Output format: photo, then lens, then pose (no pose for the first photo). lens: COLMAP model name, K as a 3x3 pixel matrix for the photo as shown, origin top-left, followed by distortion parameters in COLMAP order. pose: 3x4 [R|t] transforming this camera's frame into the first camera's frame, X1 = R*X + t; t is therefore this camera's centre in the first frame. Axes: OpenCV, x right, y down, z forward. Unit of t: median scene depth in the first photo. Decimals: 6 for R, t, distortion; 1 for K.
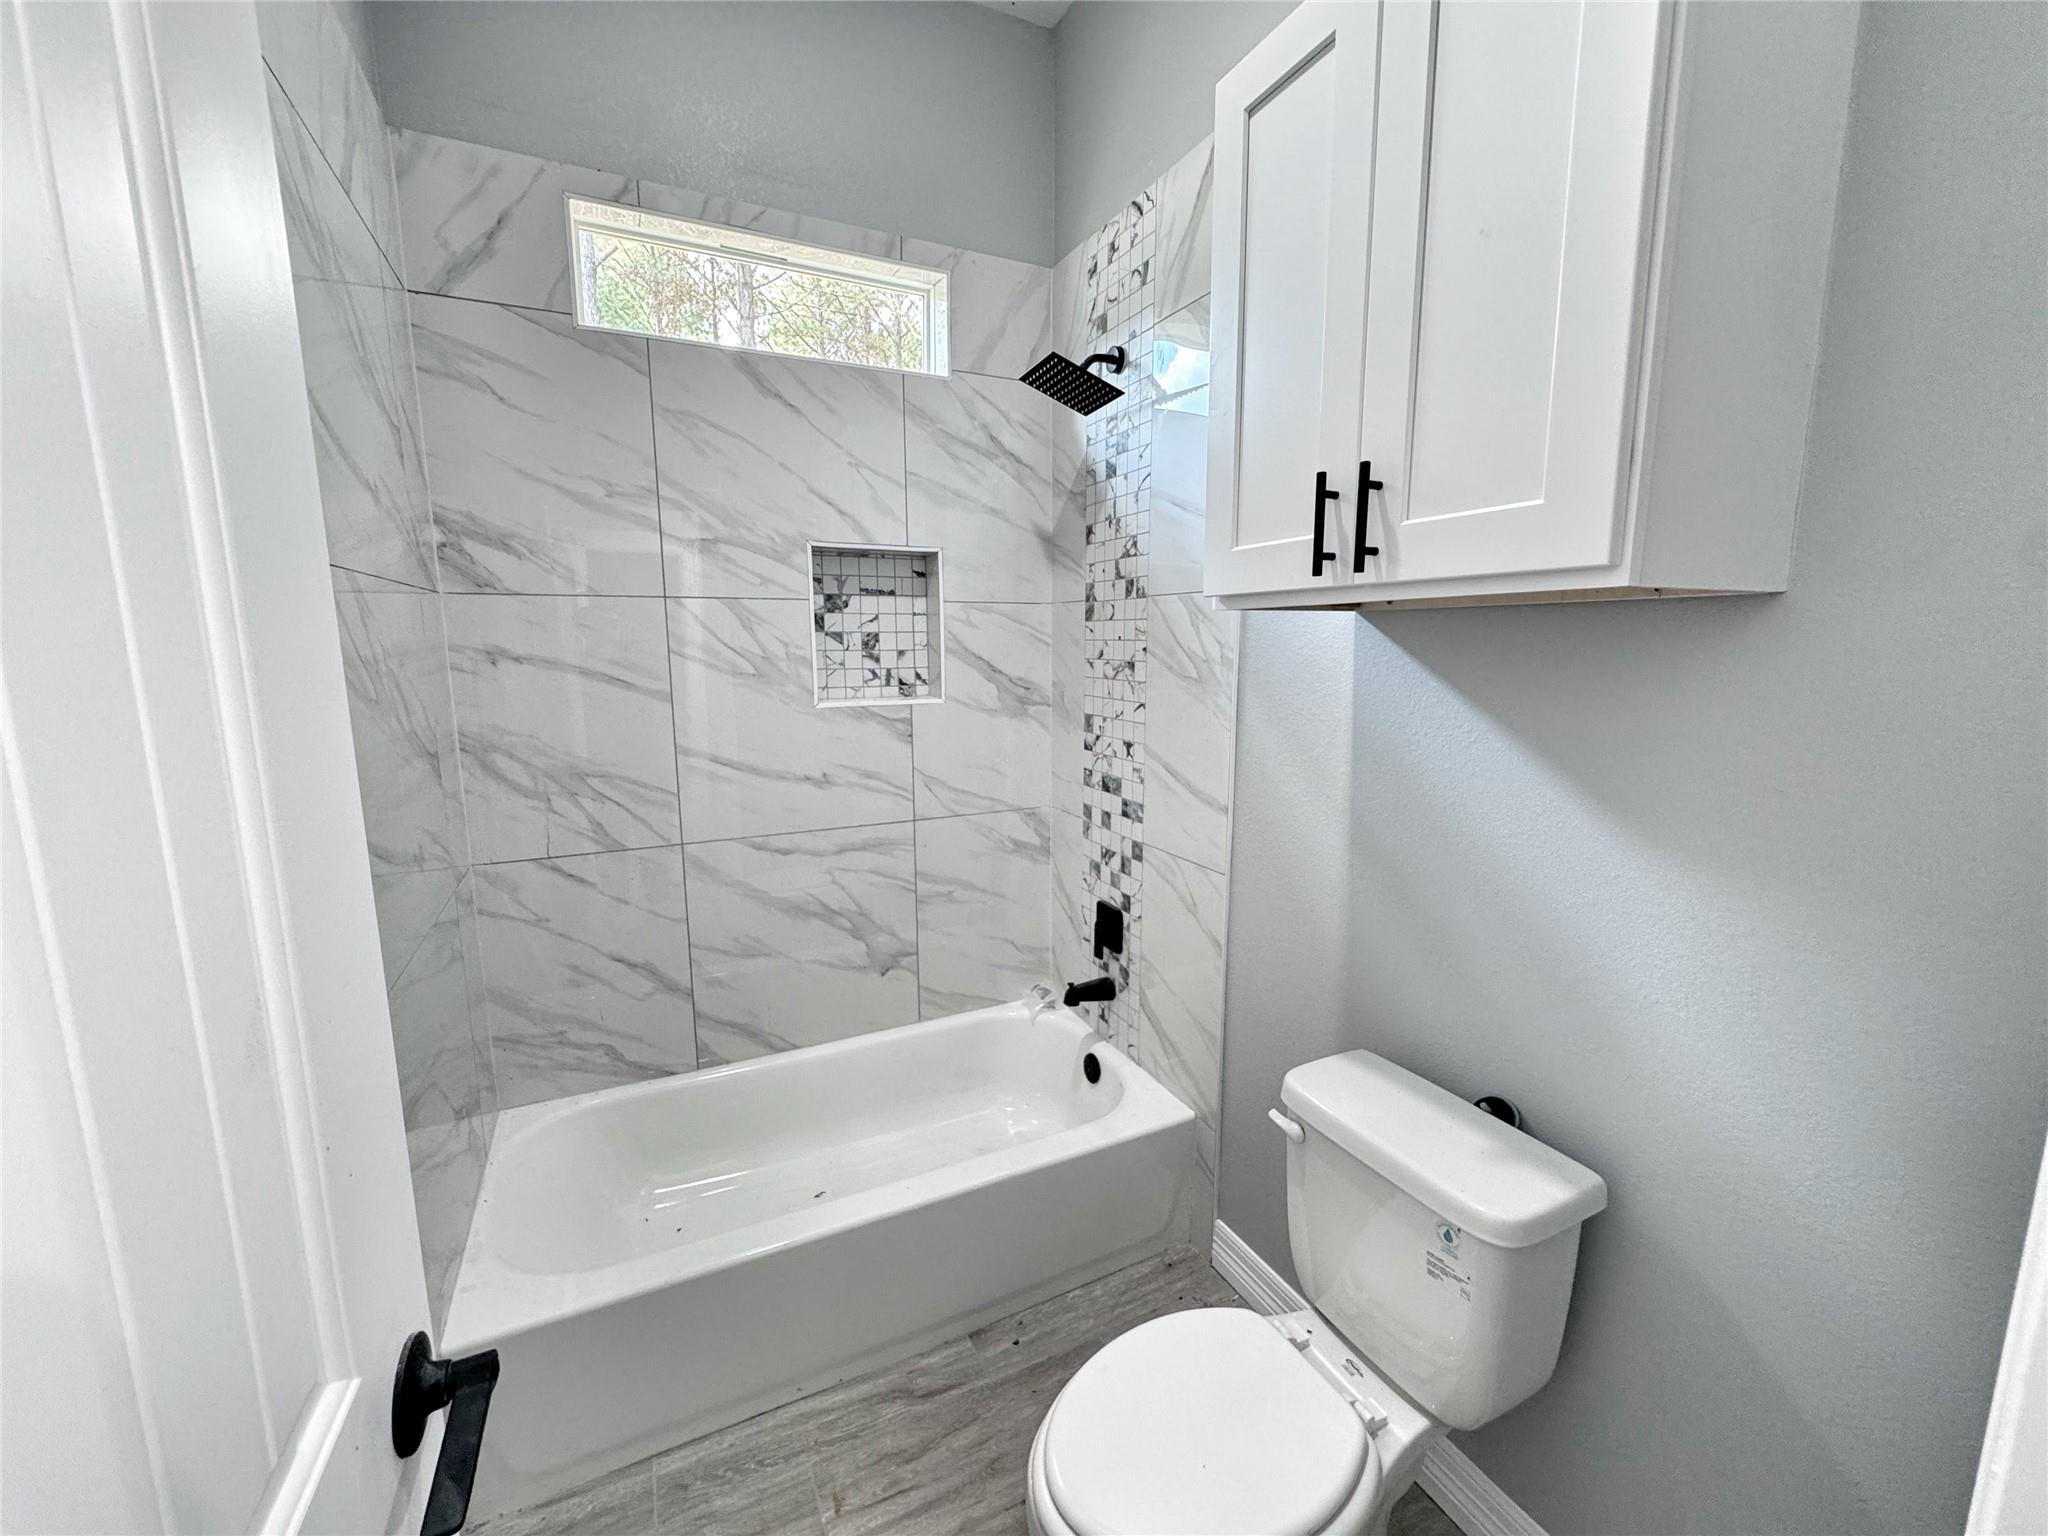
lens RADIAL K [[838.7, 0, 1024.0], [0, 838.7, 768.0], [0, 0, 1]] dist [0.002856, 0.000262]
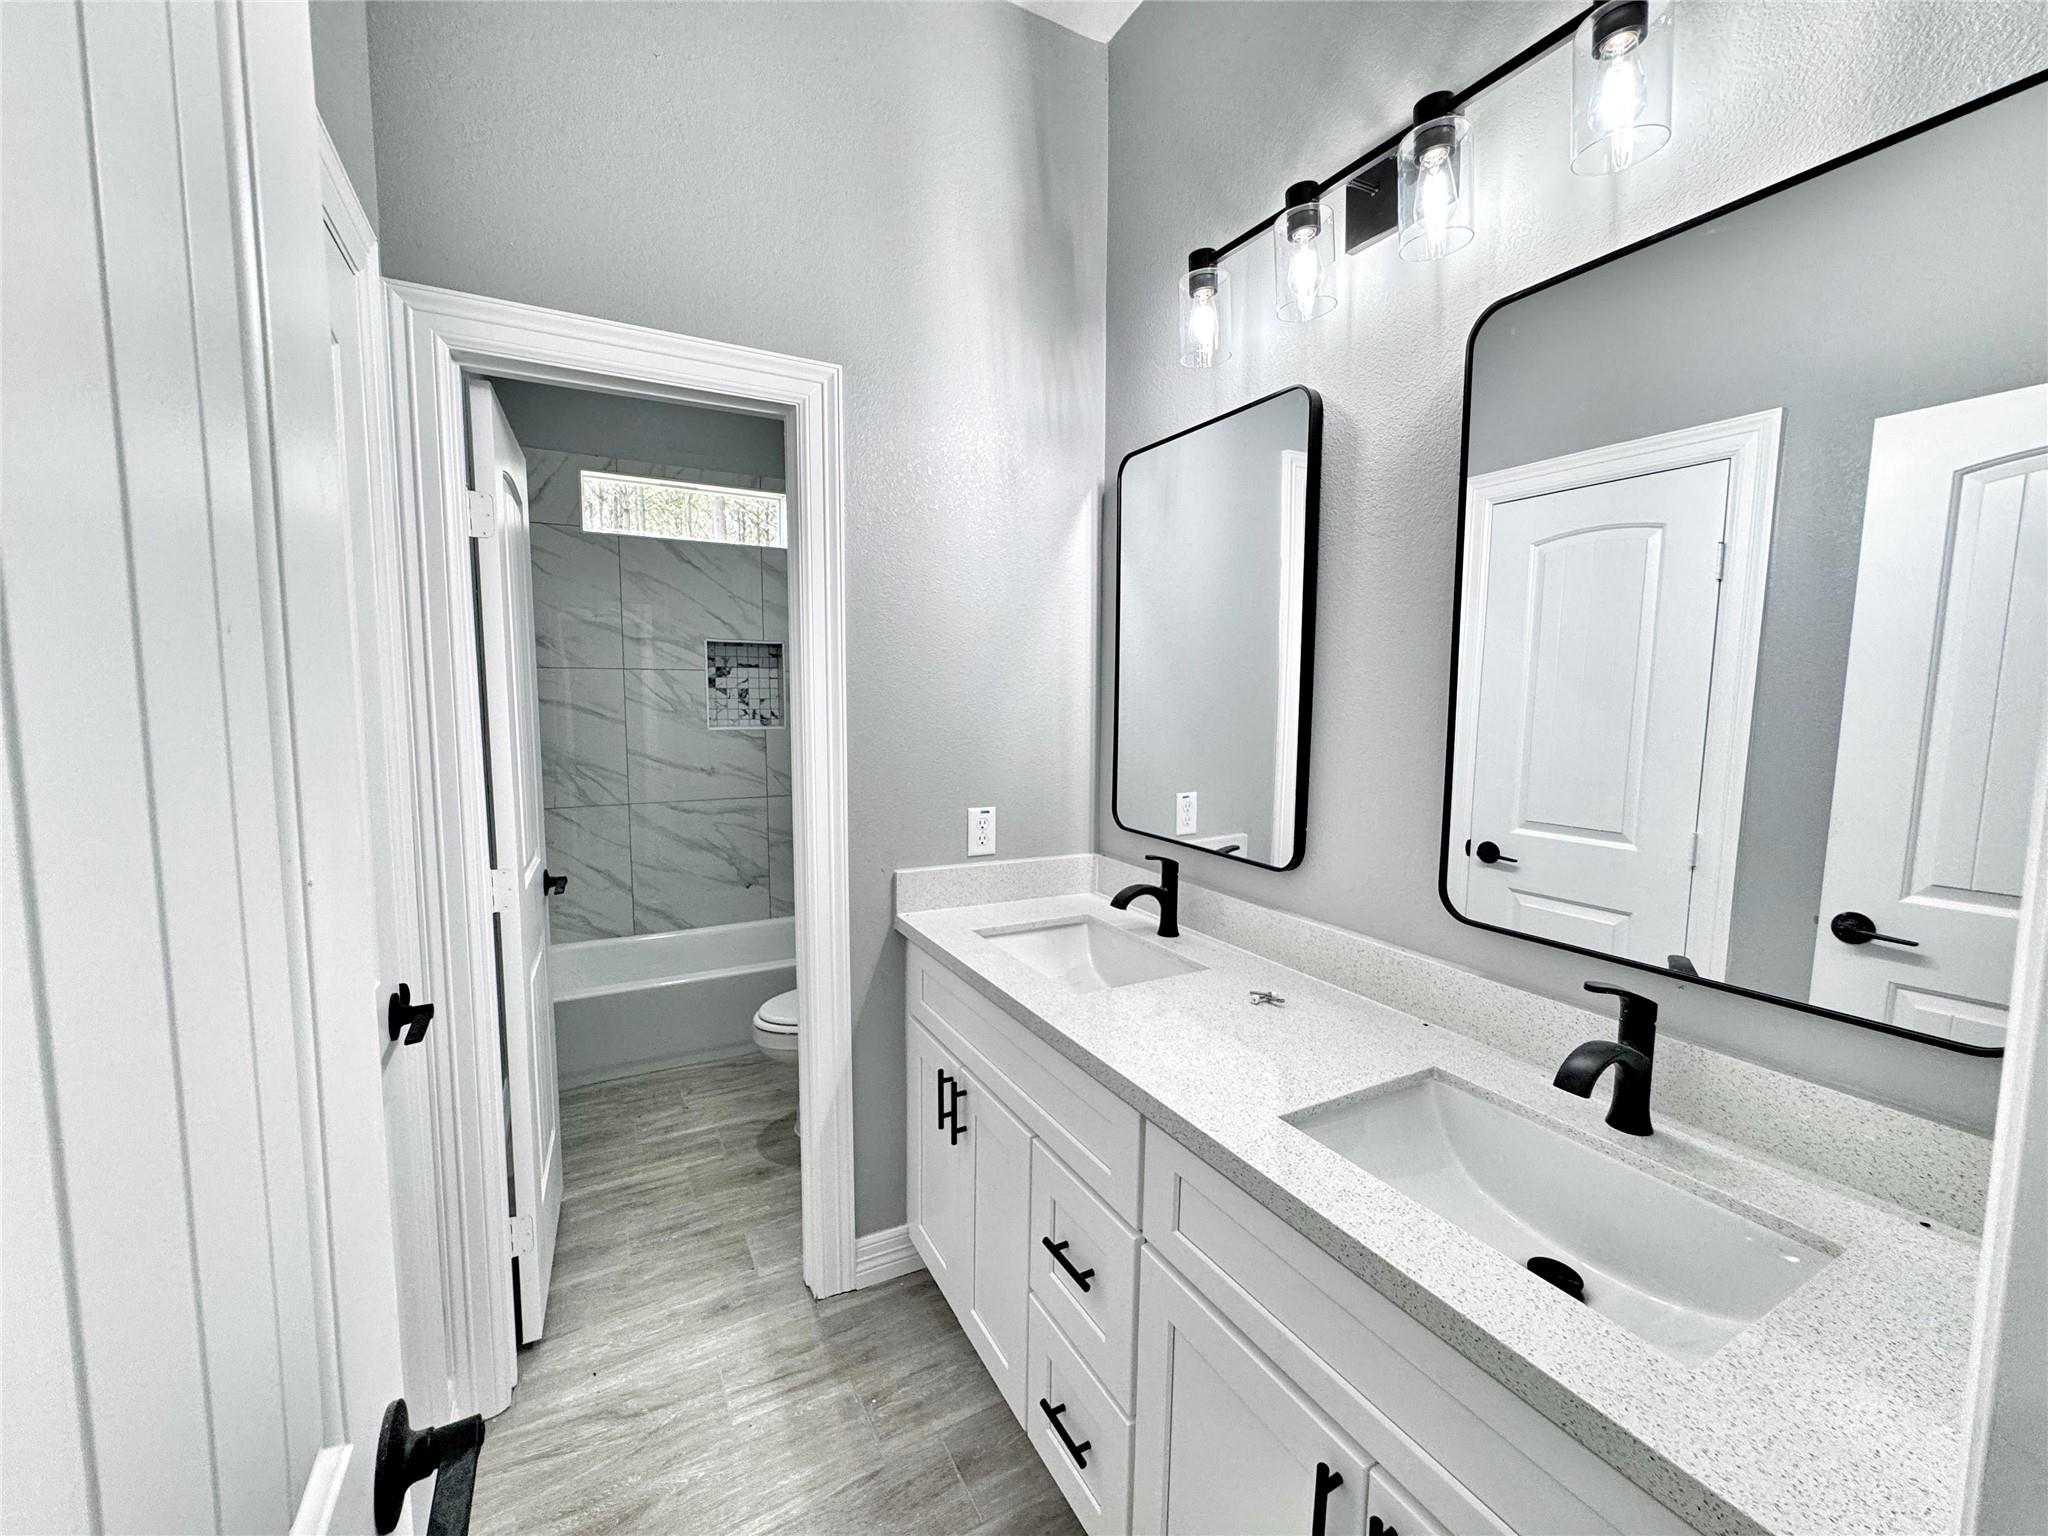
lens RADIAL K [[819.1, 0, 1025.1], [0, 819.1, 765.8], [0, 0, 1]] dist [-0.001989, 0.000450]
pose [[0.999965, 0.007796, -0.002901, 0.422661], [-0.007975, 0.997666, -0.067810, 0.114145], [0.002366, 0.067831, 0.997694, -0.714790]]
